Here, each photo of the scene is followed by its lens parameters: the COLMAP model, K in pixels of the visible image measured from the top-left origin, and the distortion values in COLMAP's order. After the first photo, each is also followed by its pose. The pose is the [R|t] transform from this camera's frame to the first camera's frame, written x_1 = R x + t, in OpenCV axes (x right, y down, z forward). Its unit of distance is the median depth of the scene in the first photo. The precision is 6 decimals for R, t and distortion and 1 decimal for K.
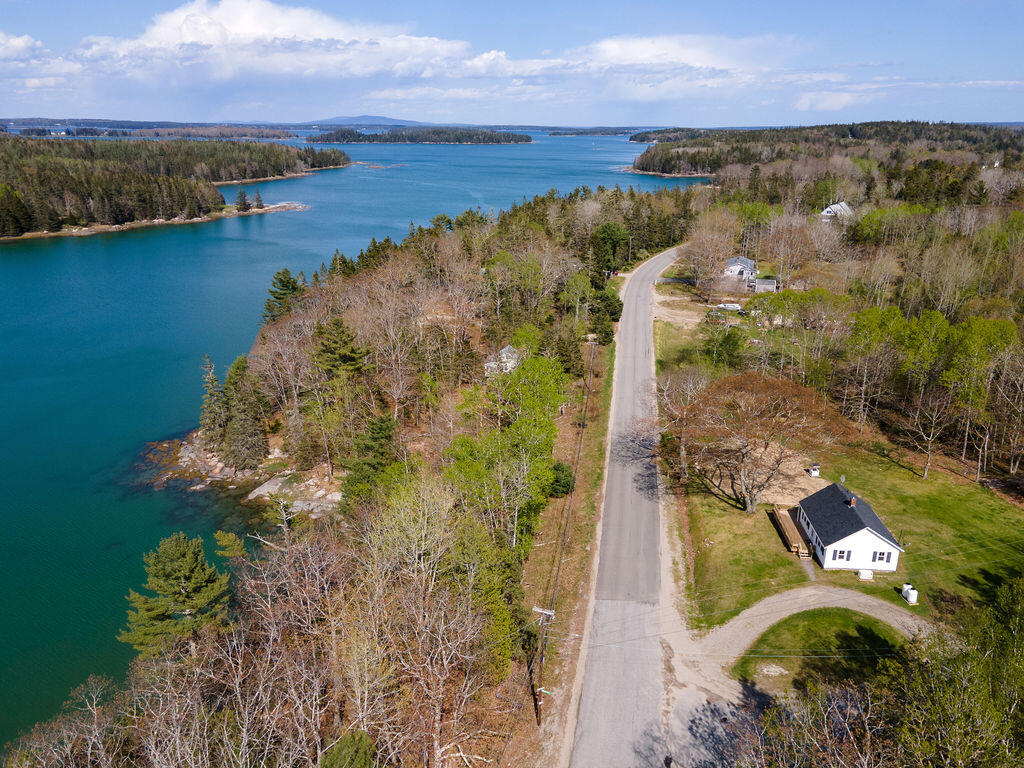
lens RADIAL K [[695.2, 0, 512.0], [0, 695.2, 384.0], [0, 0, 1]] dist [0.006534, 0.003916]
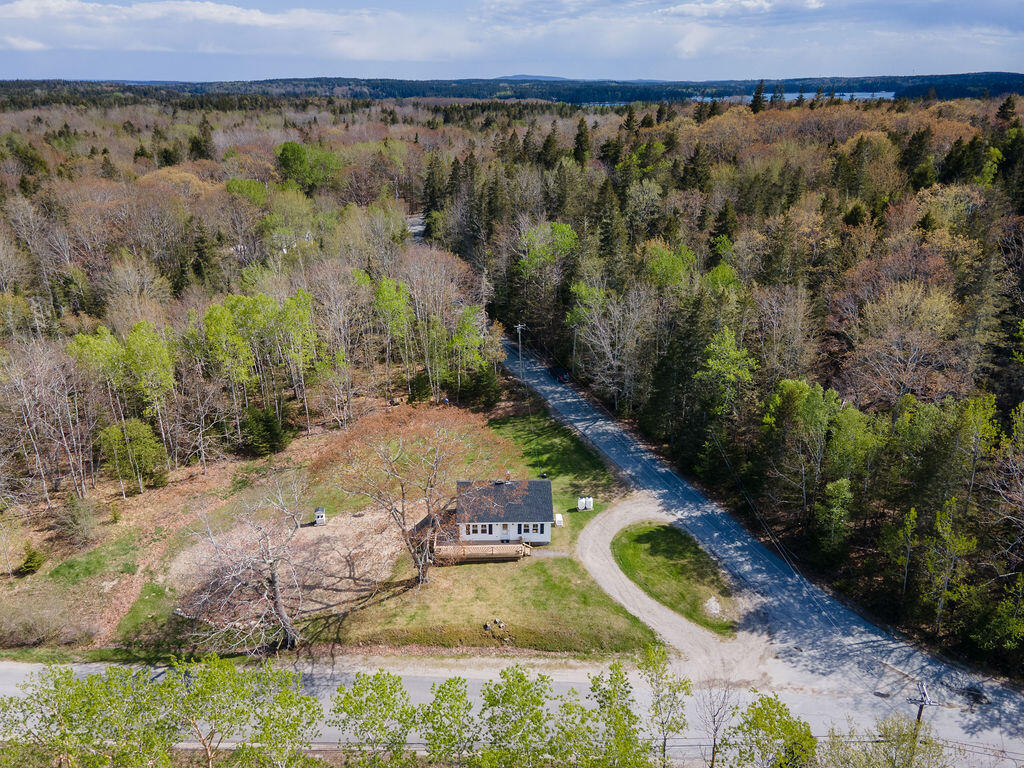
lens RADIAL K [[695.2, 0, 512.0], [0, 695.2, 384.0], [0, 0, 1]] dist [0.006534, 0.003916]
pose [[-0.103291, -0.392335, 0.914004, -0.419063], [0.334164, 0.851820, 0.403407, -0.396953], [-0.936838, 0.347096, 0.043119, 1.064744]]
